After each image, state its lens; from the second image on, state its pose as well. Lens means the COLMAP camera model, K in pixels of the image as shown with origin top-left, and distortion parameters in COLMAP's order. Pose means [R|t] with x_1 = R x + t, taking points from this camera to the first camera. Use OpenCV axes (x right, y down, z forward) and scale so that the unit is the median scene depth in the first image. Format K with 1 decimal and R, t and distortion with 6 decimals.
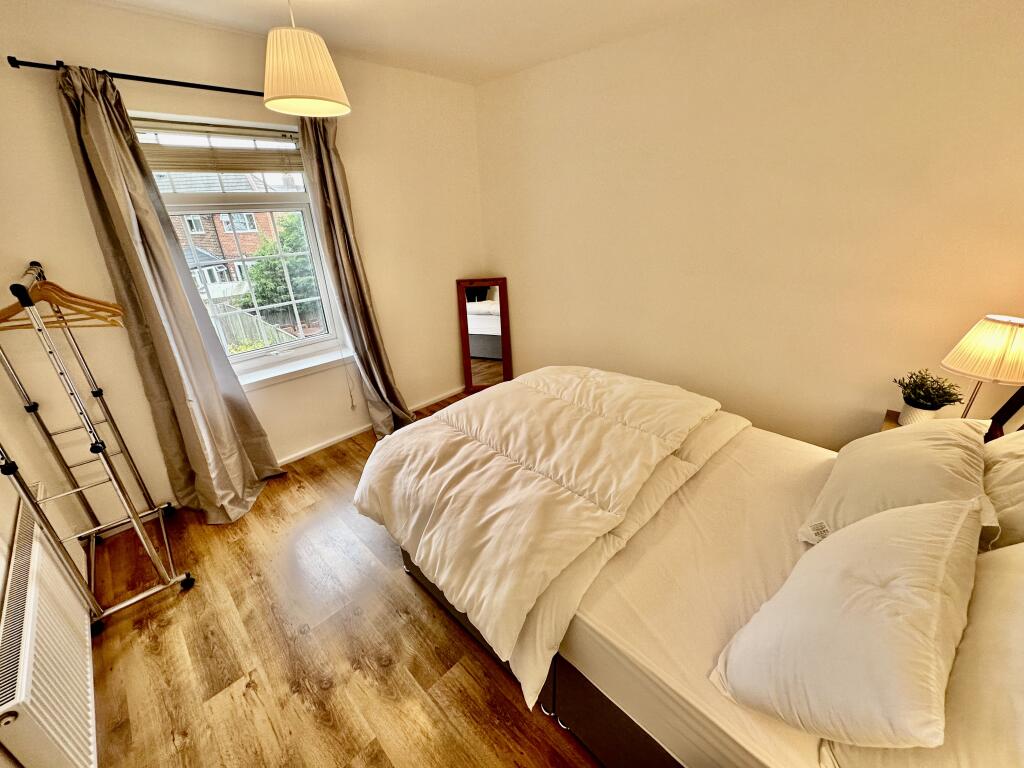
lens RADIAL K [[406.1, 0, 512.0], [0, 406.1, 384.0], [0, 0, 1]] dist [-0.001111, -0.000006]
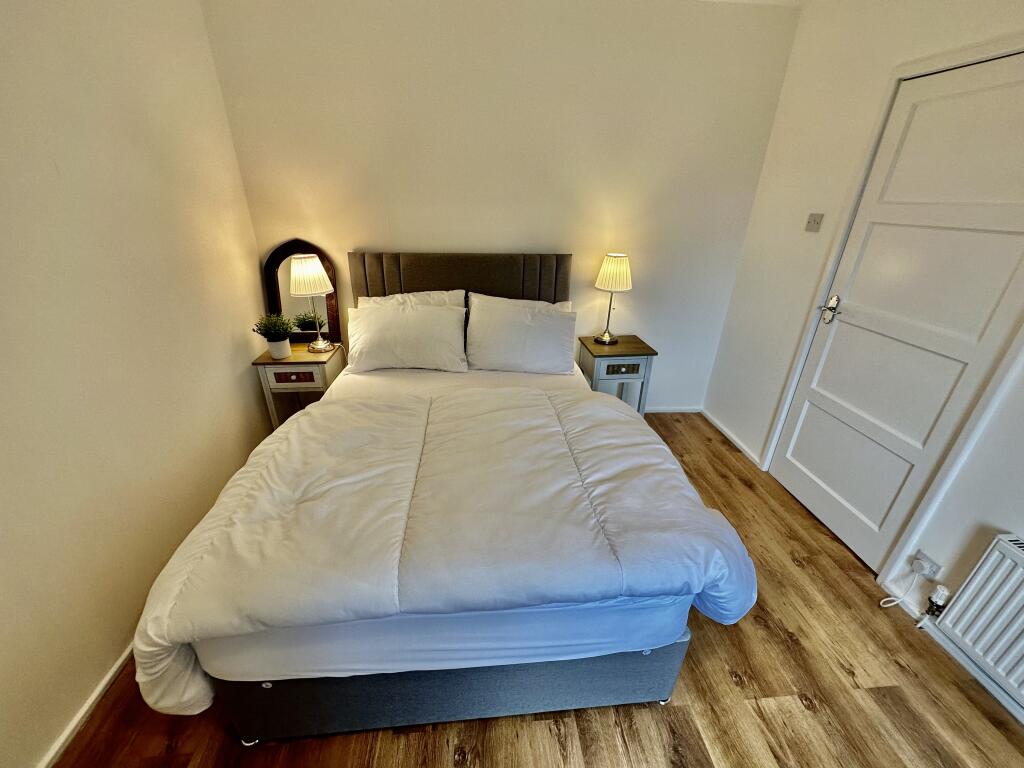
lens RADIAL K [[406.1, 0, 512.0], [0, 406.1, 384.0], [0, 0, 1]] dist [-0.001111, -0.000006]
pose [[-0.757892, -0.258100, 0.599152, -0.434801], [0.273162, 0.708475, 0.650727, -0.571840], [-0.592437, 0.656847, -0.466444, 1.456719]]
